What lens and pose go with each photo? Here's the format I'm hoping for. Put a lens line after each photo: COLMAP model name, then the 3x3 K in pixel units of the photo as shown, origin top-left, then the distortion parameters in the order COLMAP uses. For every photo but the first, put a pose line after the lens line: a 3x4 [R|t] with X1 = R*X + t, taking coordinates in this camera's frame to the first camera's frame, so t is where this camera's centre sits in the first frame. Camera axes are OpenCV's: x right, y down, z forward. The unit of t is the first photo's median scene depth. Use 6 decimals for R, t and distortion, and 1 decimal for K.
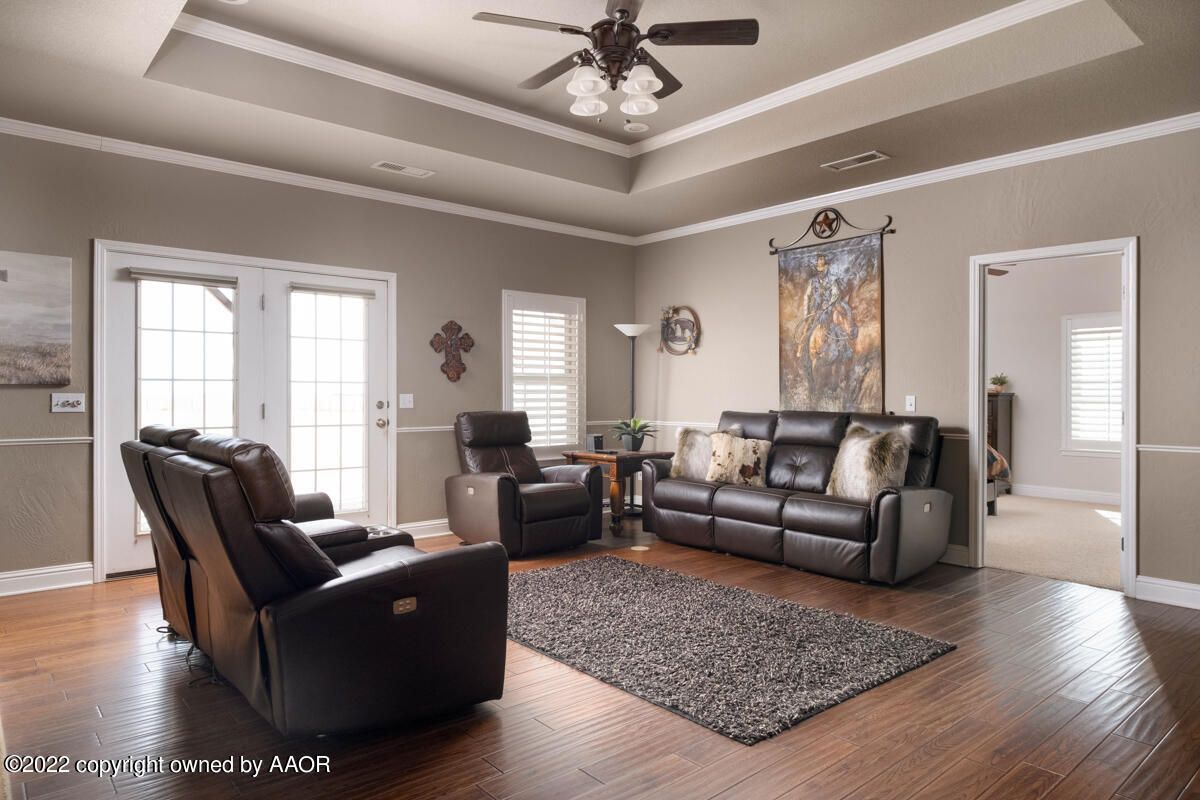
lens RADIAL K [[716.0, 0, 602.4], [0, 716.0, 403.8], [0, 0, 1]] dist [0.007827, 0.001011]
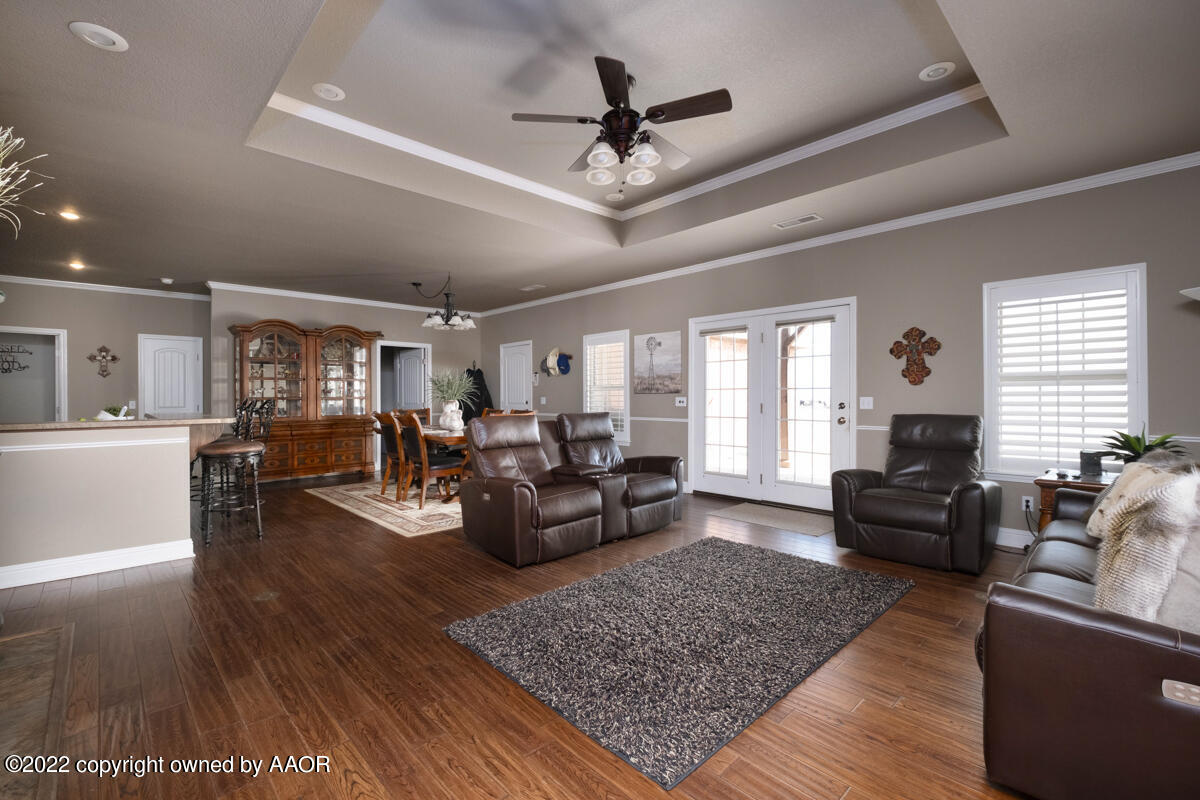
lens RADIAL K [[529.0, 0, 608.0], [0, 529.0, 395.0], [0, 0, 1]] dist [0.001547, -0.001192]
pose [[0.088489, -0.009497, -0.996032, 0.548475], [-0.015545, 0.999820, -0.010914, -0.001001], [0.995956, 0.016449, 0.088326, 0.510059]]
